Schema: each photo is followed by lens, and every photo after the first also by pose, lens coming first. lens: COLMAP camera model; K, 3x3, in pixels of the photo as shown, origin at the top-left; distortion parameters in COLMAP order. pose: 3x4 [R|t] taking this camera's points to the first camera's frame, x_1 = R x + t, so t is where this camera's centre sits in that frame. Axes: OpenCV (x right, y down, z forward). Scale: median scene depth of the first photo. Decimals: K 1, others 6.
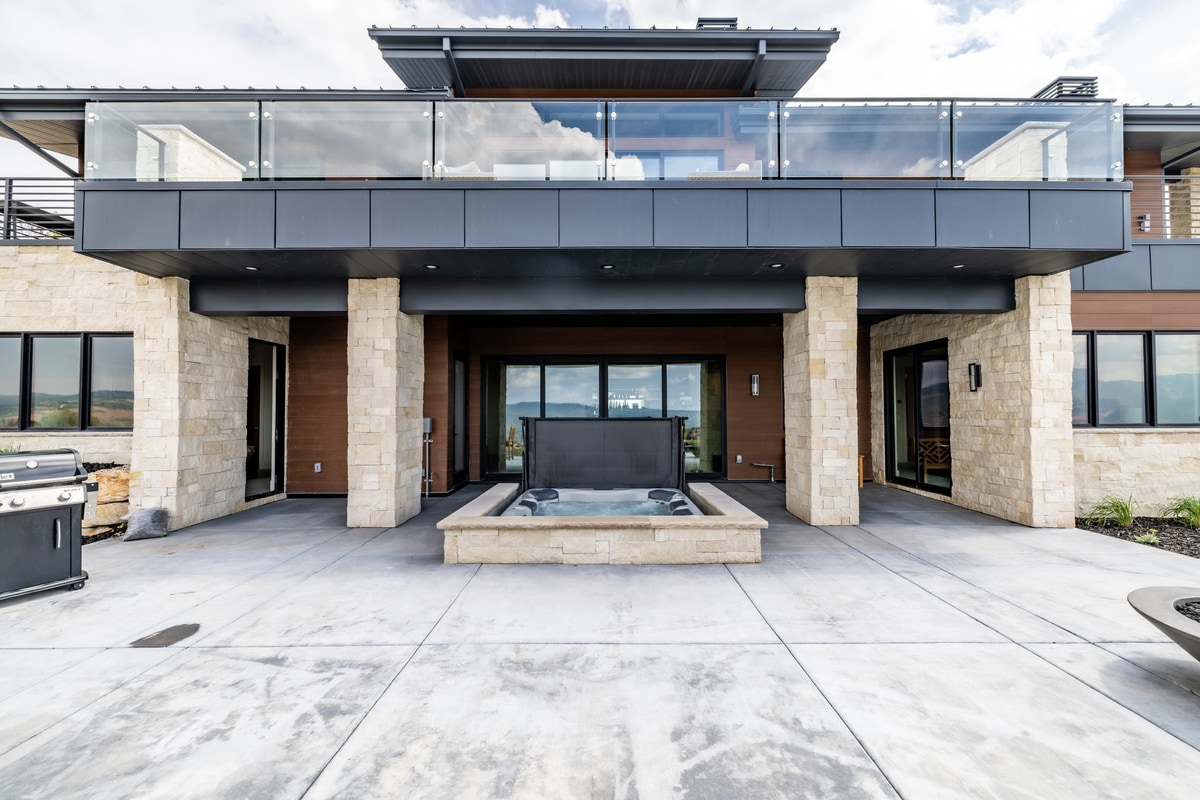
lens RADIAL K [[504.3, 0, 602.8], [0, 504.3, 404.1], [0, 0, 1]] dist [0.000026, -0.000185]
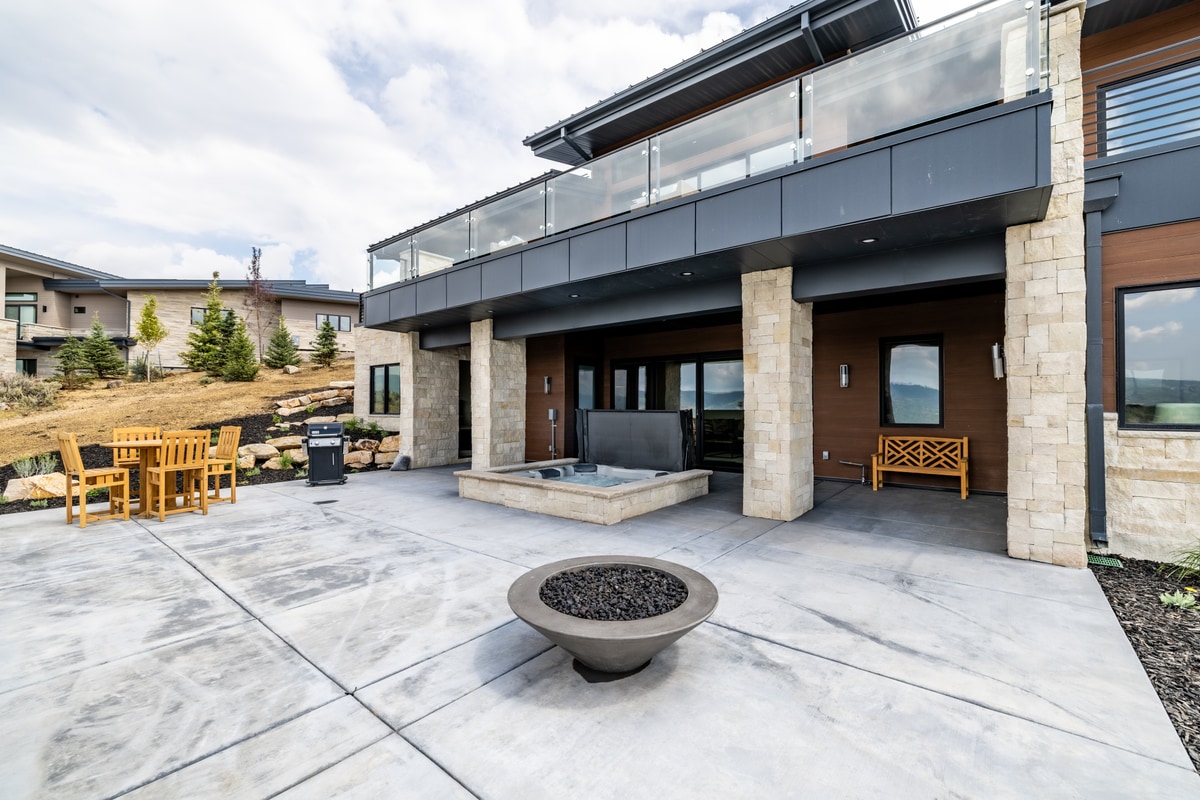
lens RADIAL K [[504.3, 0, 594.3], [0, 504.3, 400.1], [0, 0, 1]] dist [0.000026, -0.000185]
pose [[0.767486, -0.004714, -0.641049, 0.835466], [0.012142, 0.999900, 0.007184, -0.006720], [0.640951, -0.013297, 0.767467, 0.010948]]
